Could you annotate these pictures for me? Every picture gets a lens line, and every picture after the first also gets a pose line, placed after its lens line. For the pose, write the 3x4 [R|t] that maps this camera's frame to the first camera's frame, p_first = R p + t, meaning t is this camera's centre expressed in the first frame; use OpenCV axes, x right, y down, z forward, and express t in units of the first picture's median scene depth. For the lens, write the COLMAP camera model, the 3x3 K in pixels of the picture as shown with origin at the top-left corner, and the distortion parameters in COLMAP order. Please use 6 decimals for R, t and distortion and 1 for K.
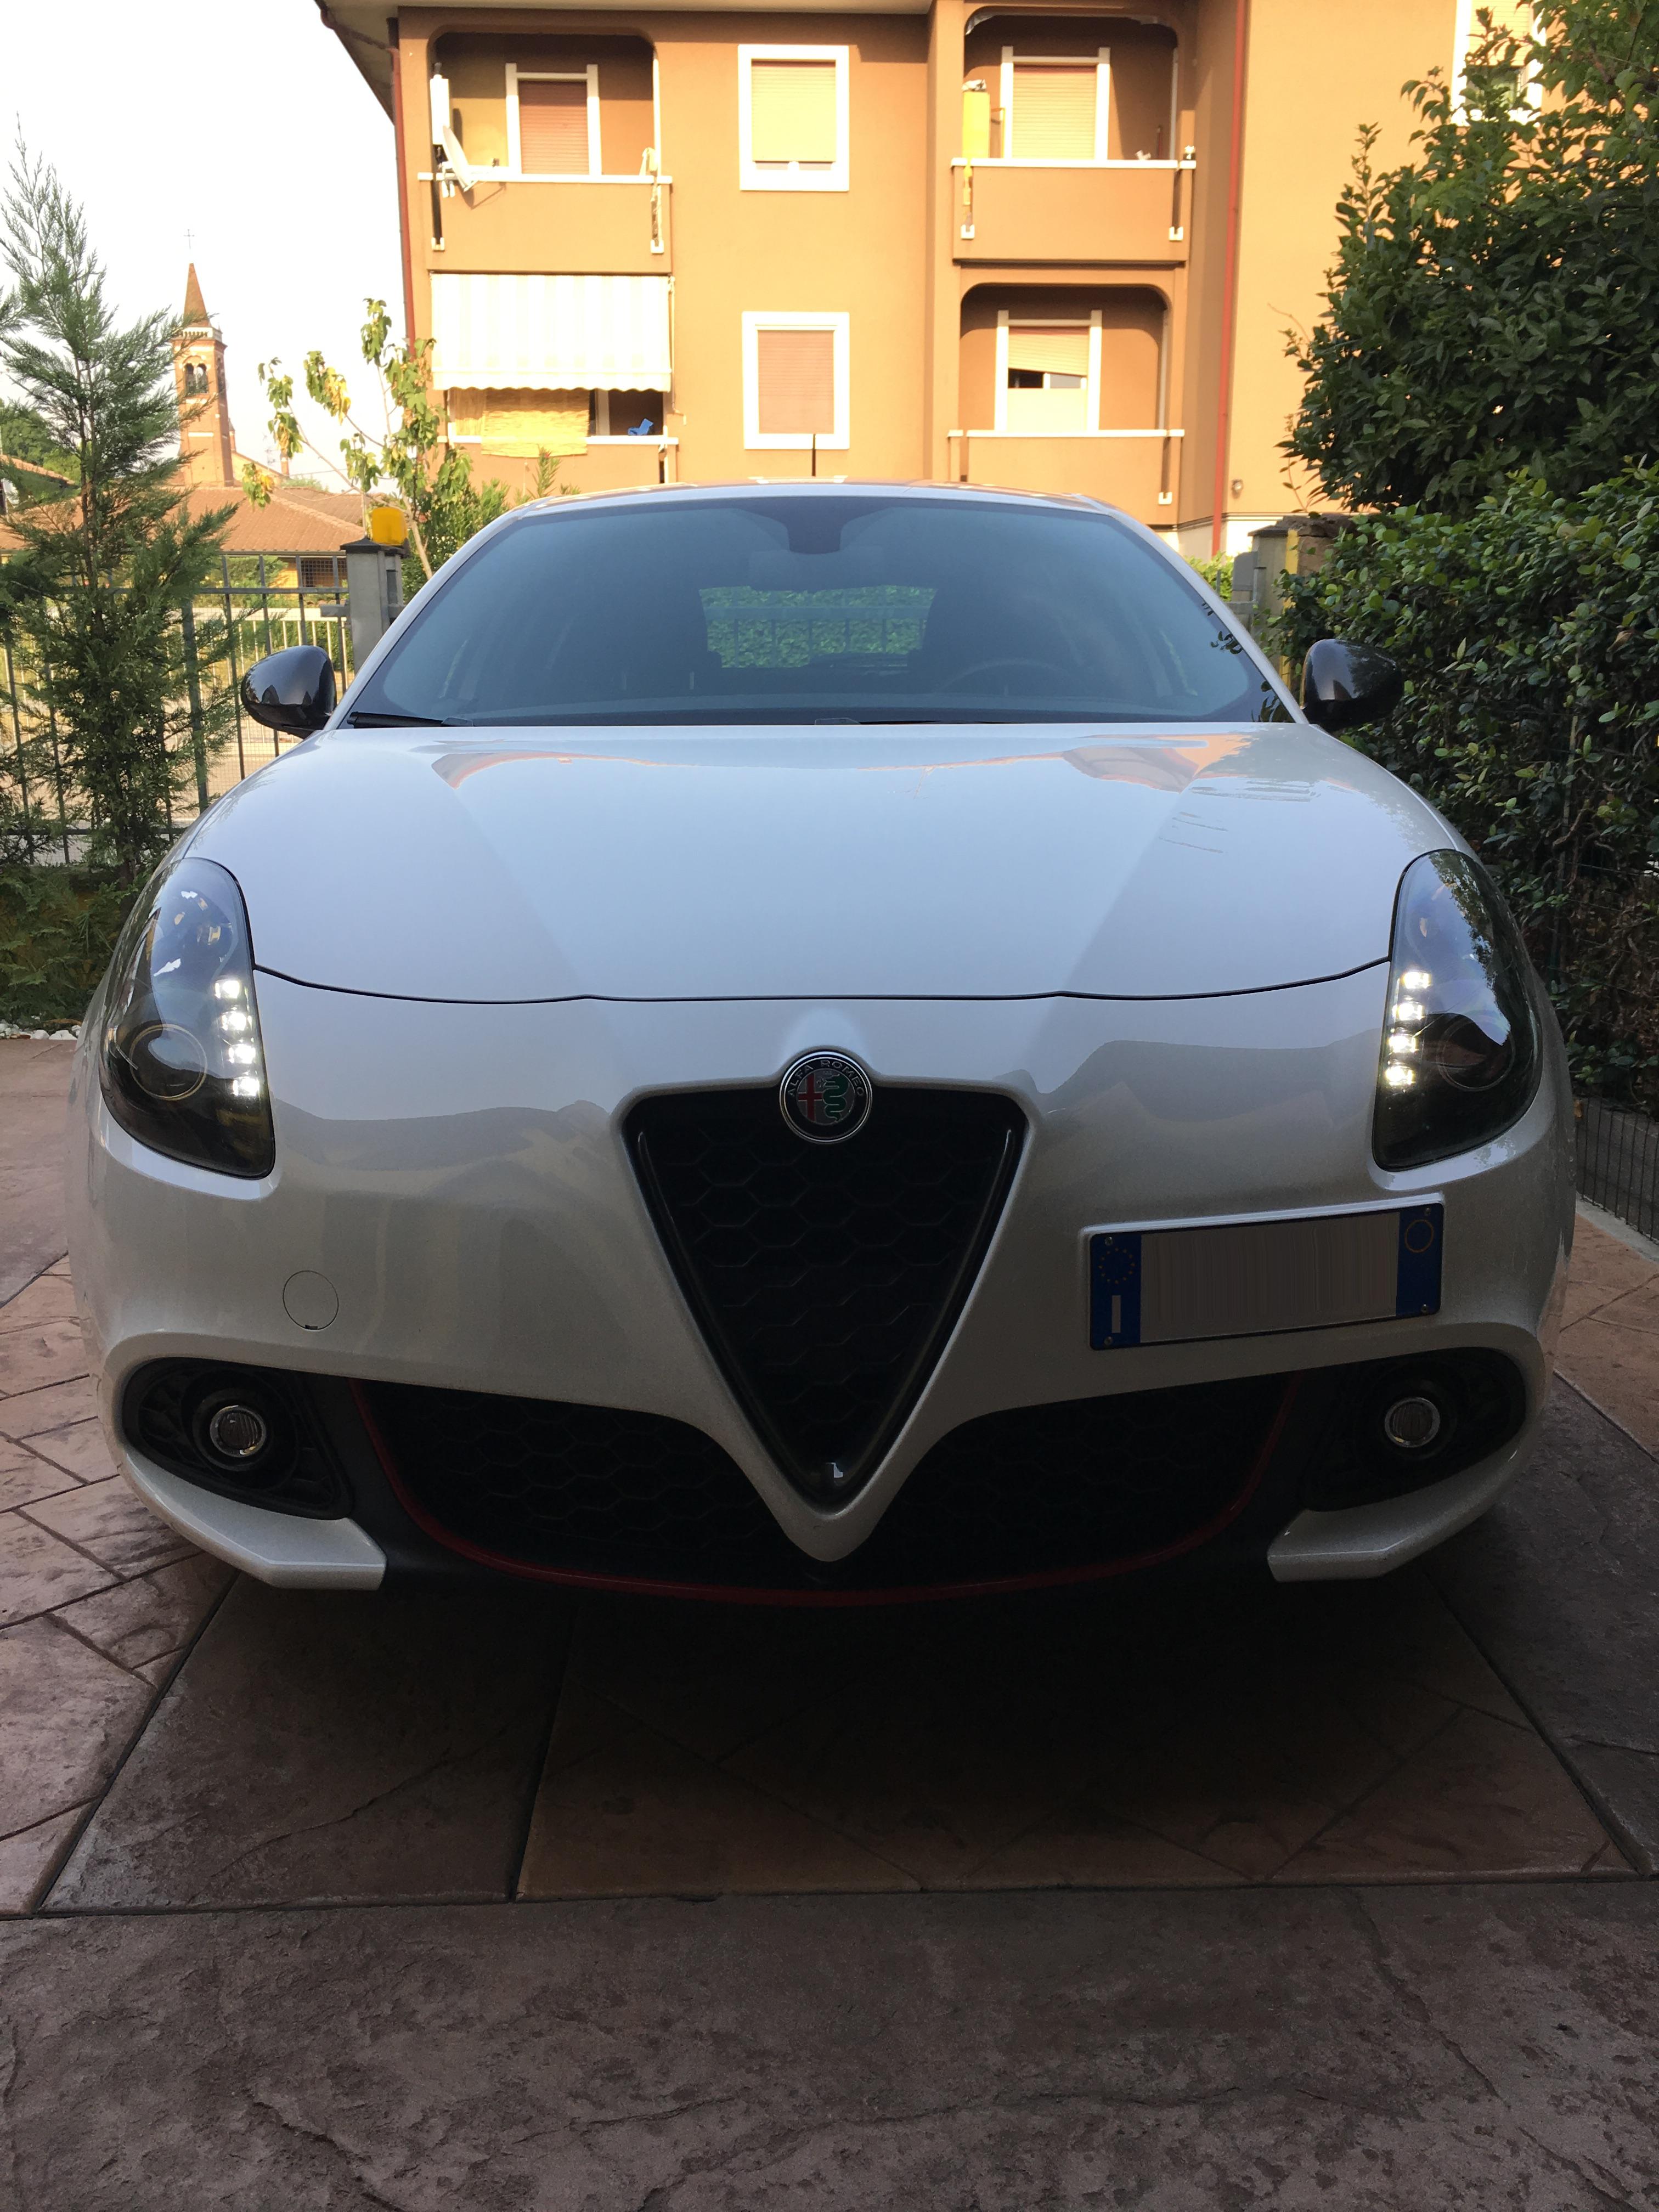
lens RADIAL K [[1921.9, 0, 829.5], [0, 1921.9, 1106.0], [0, 0, 1]] dist [0.005679, -0.013495]
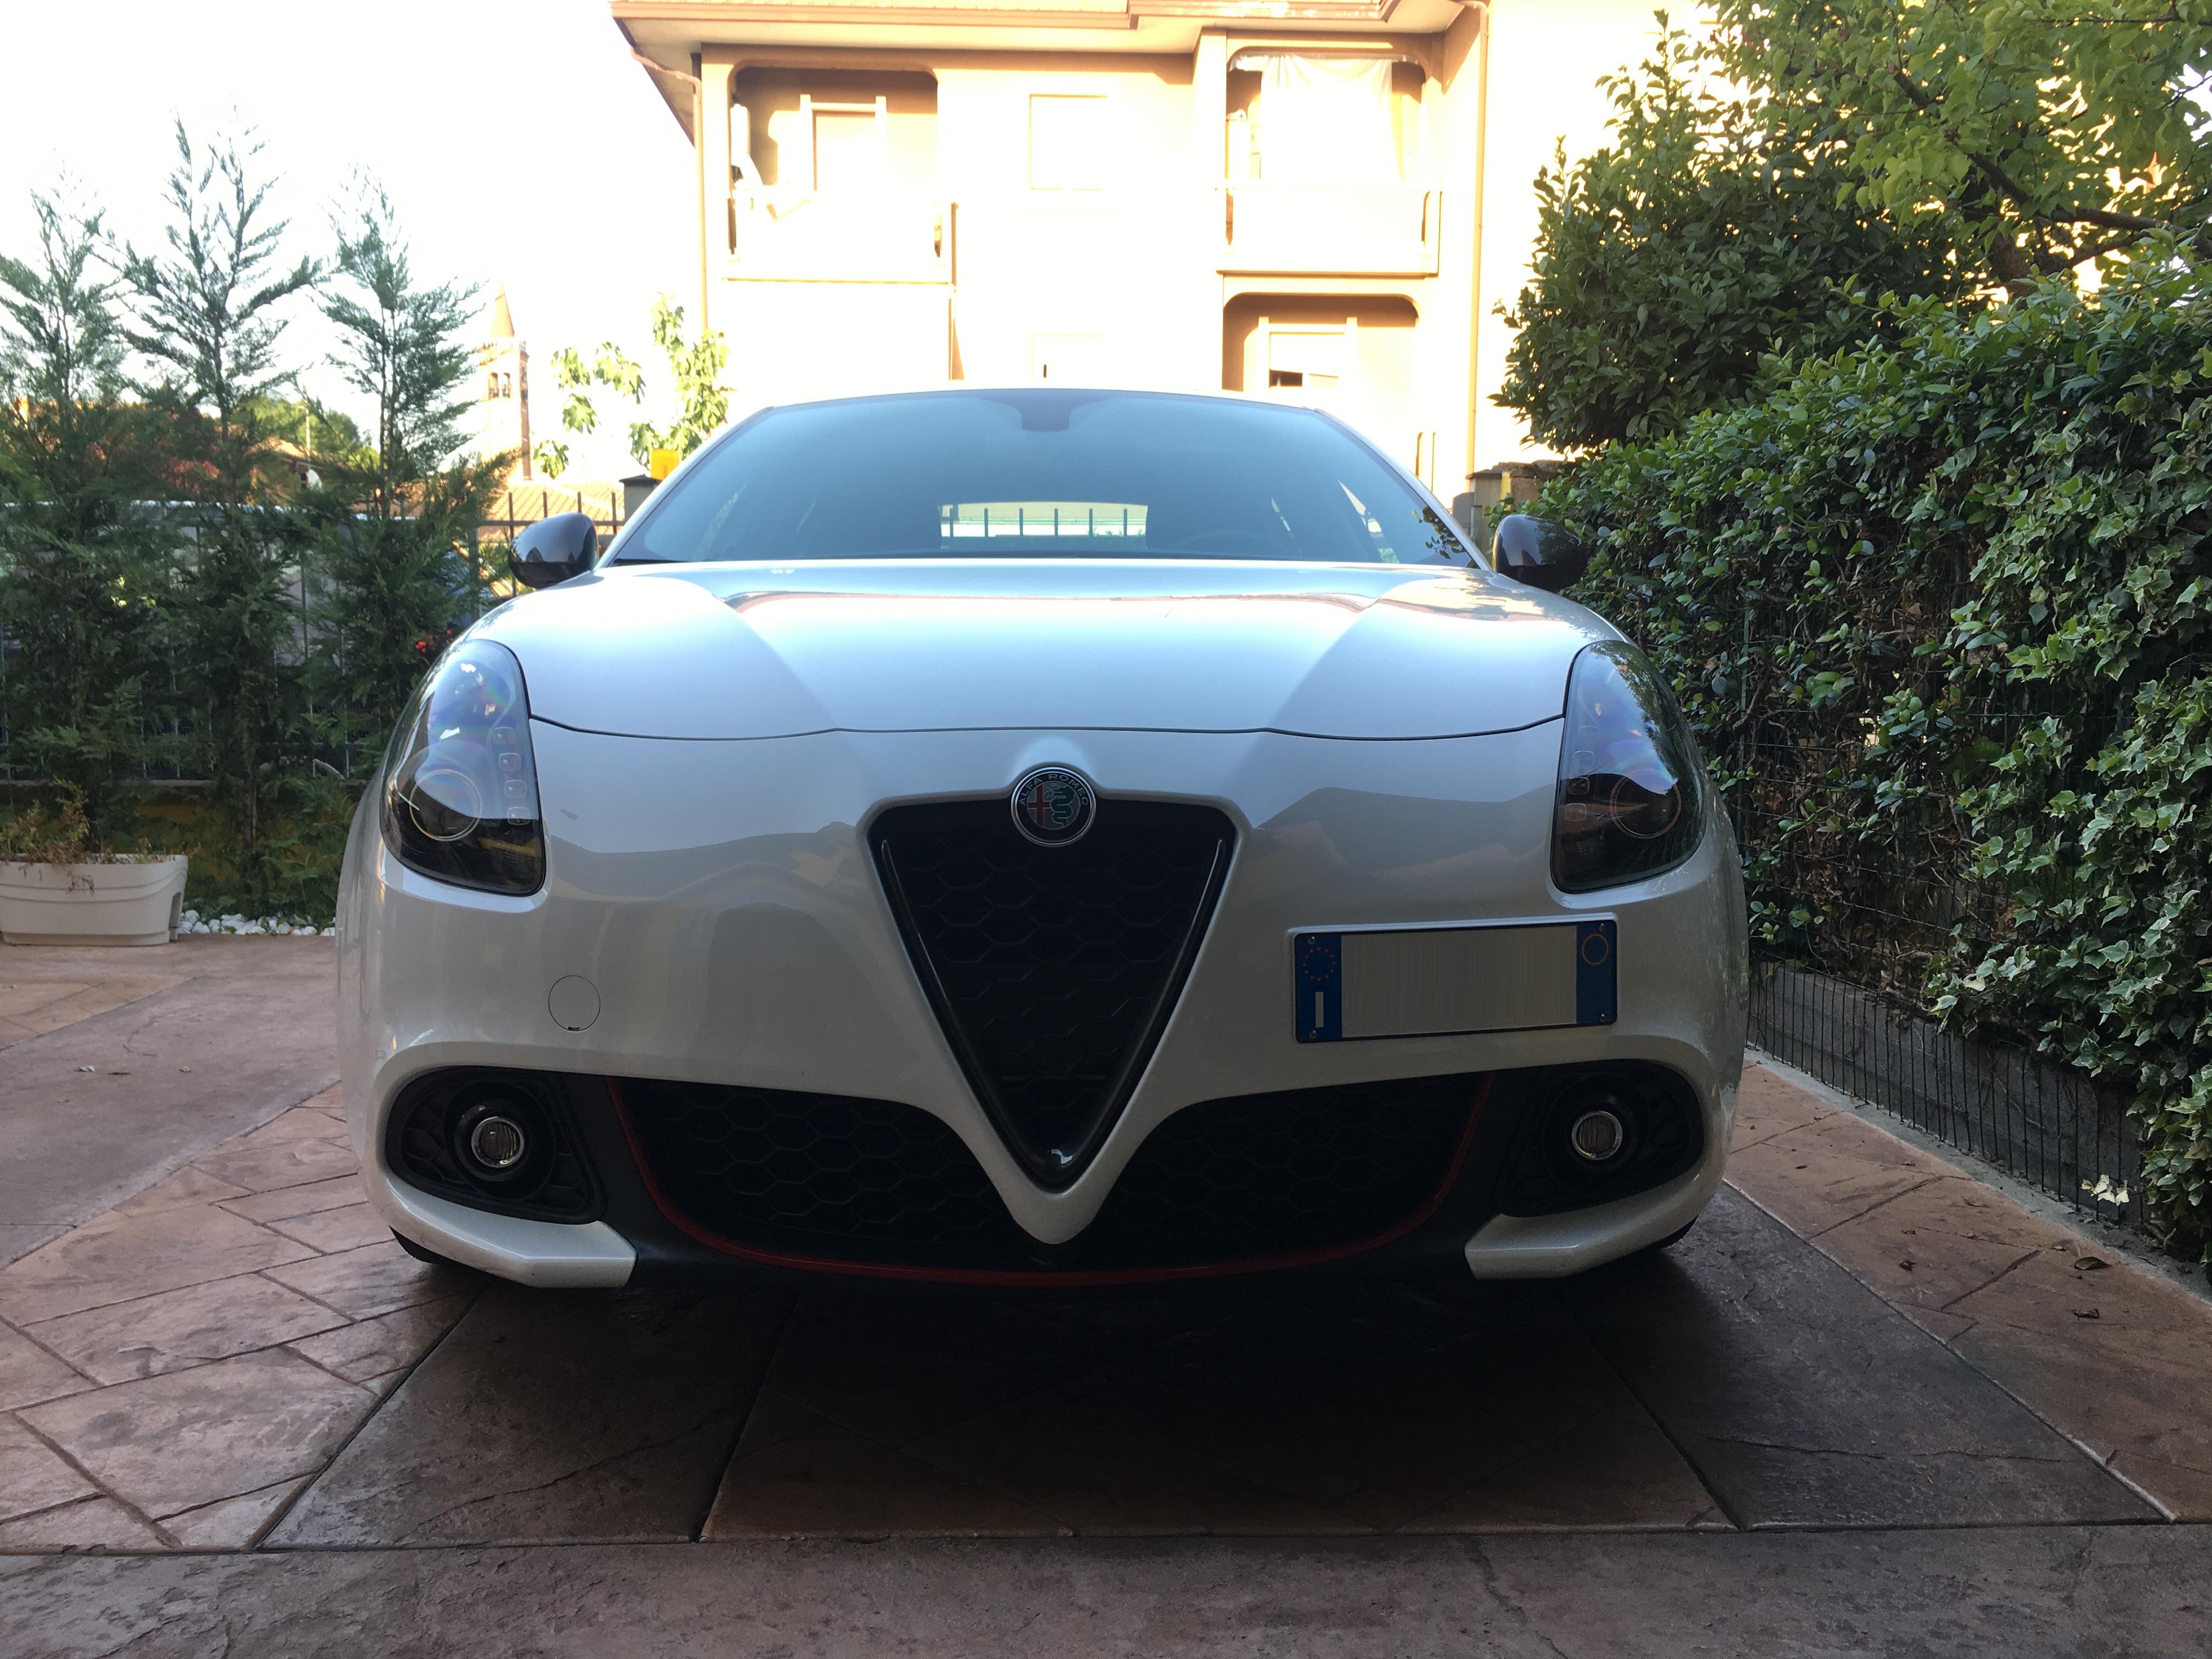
lens RADIAL K [[1921.9, 0, 1098.8], [0, 1921.9, 812.8], [0, 0, 1]] dist [0.005679, -0.013495]
pose [[0.999977, 0.006610, -0.001580, 0.047043], [-0.006768, 0.989734, -0.142764, 0.123501], [0.000620, 0.142771, 0.989755, -0.099322]]
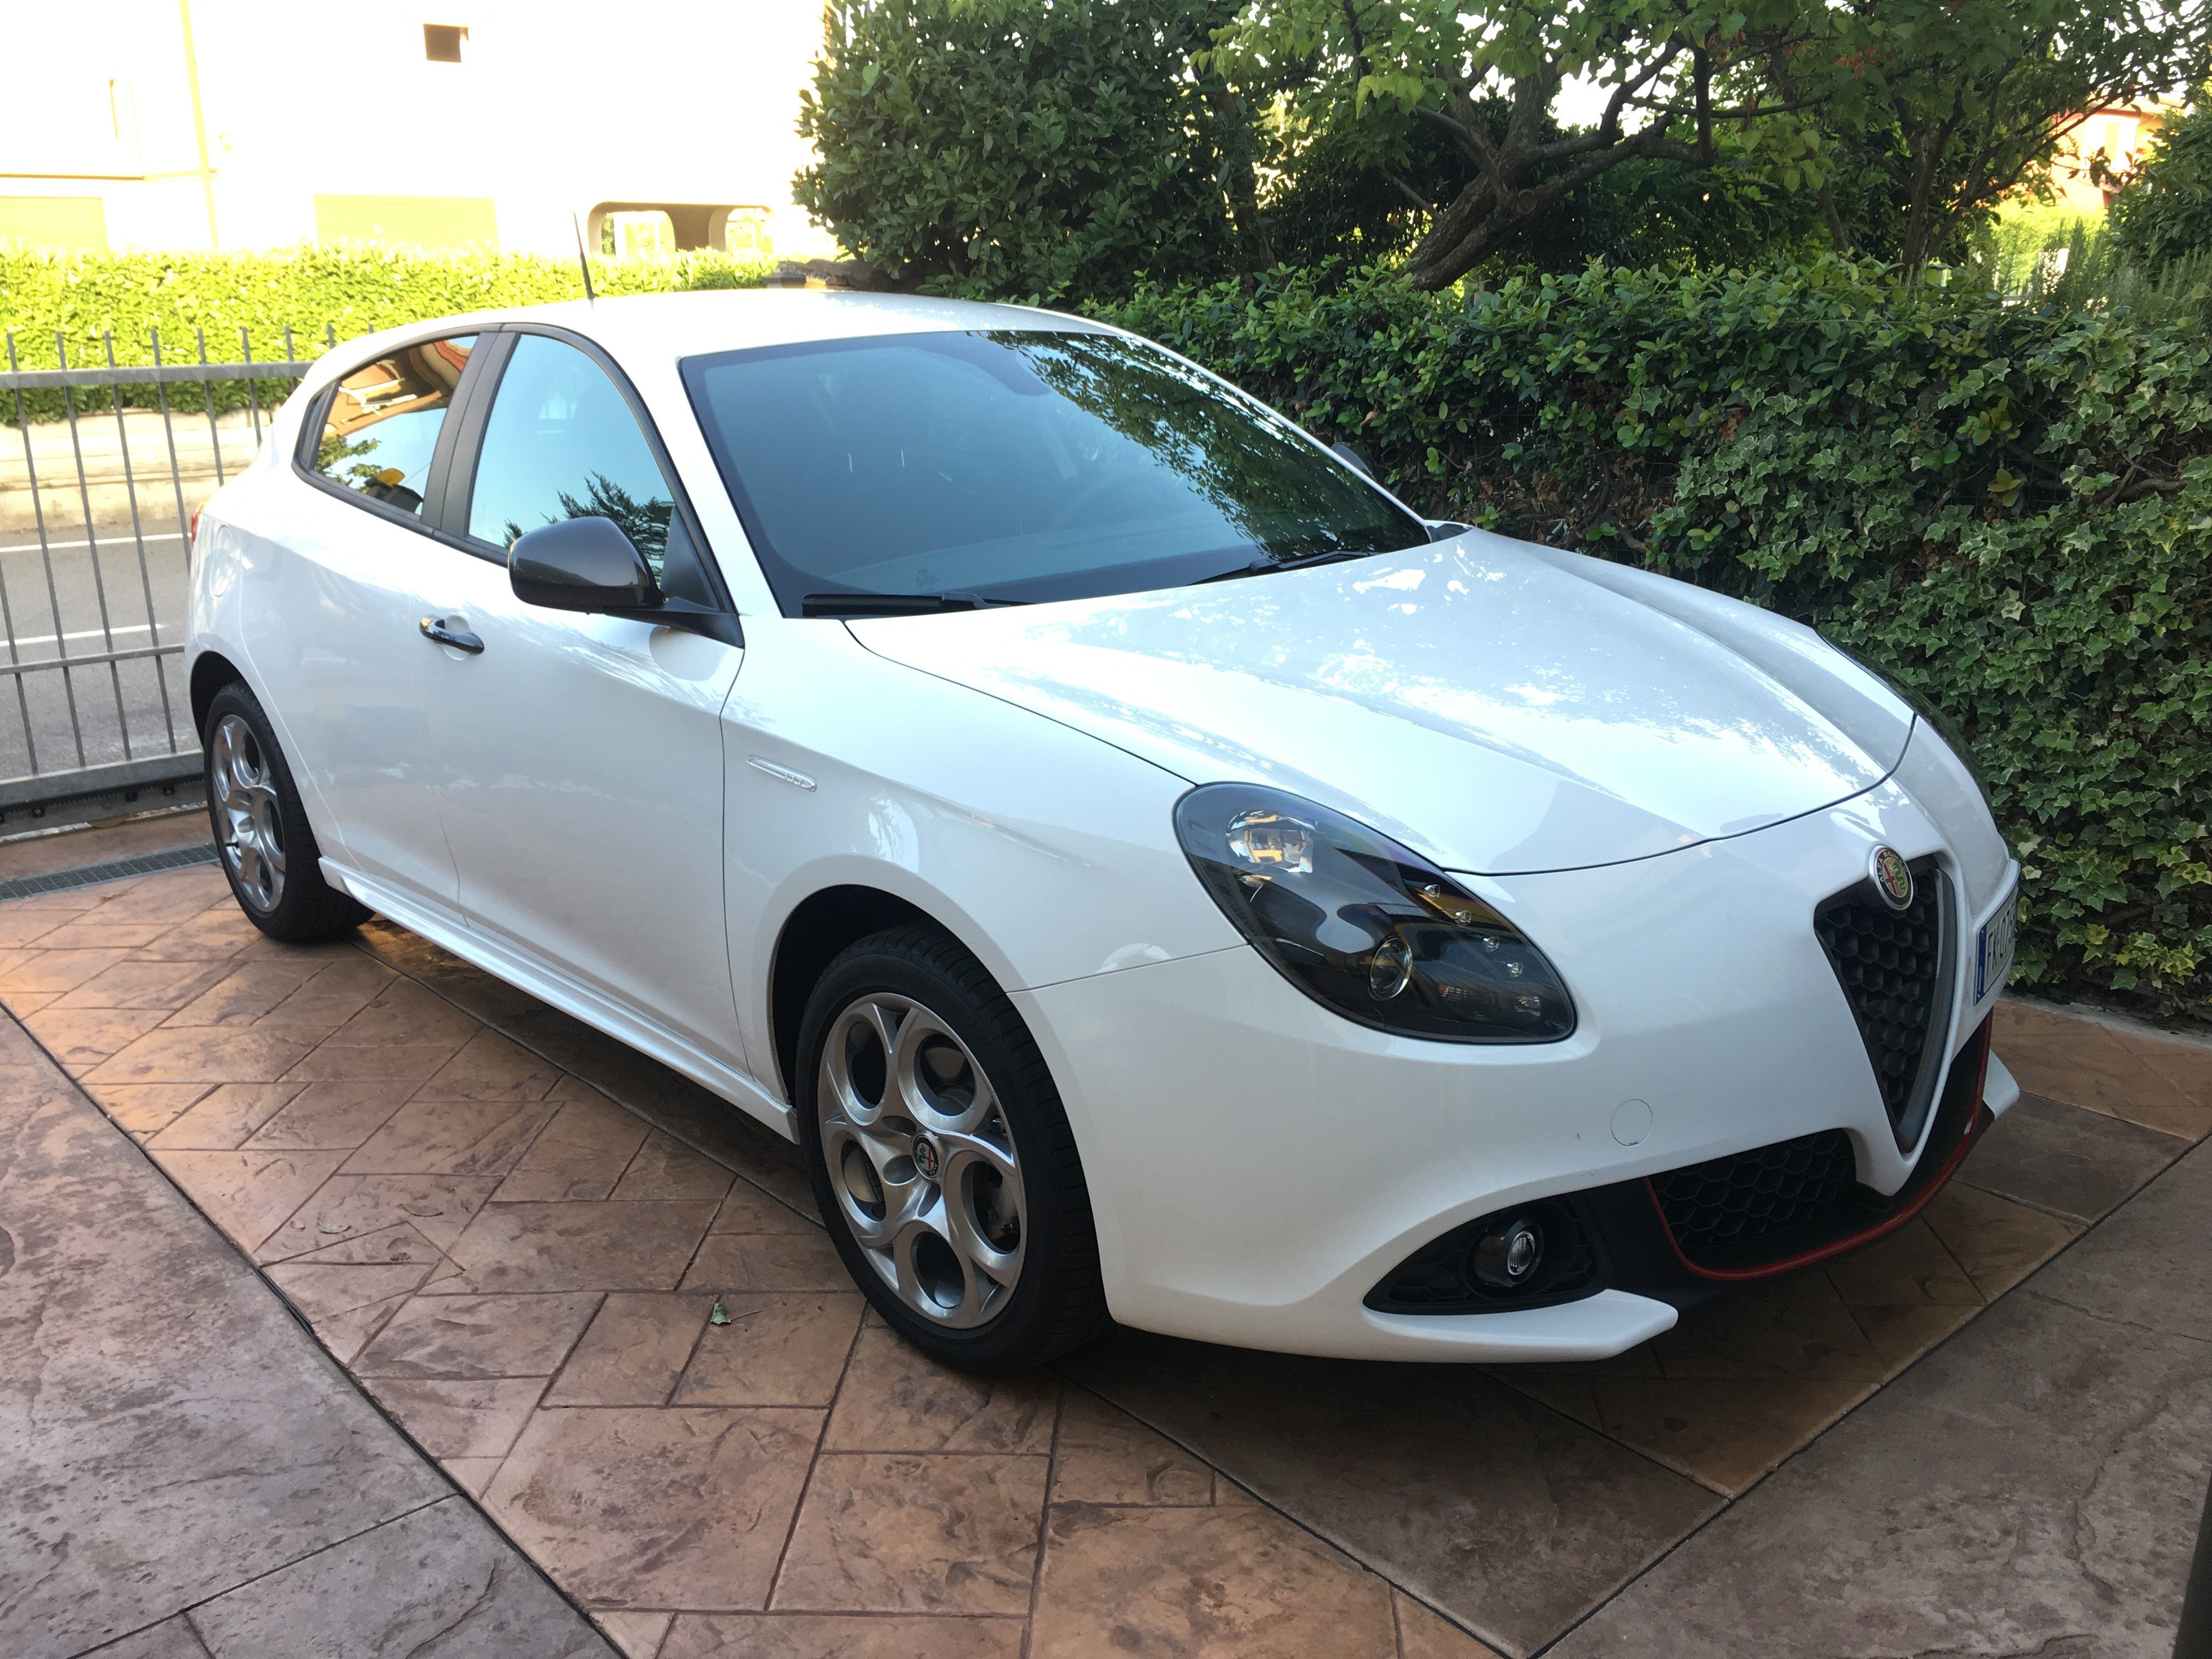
lens RADIAL K [[1881.7, 0, 1106.0], [0, 1881.7, 829.5], [0, 0, 1]] dist [0.093083, -0.164655]
pose [[0.763104, -0.183297, 0.619737, -0.981751], [0.151541, 0.982951, 0.104126, -0.210664], [-0.628257, 0.014457, 0.777871, 0.162505]]
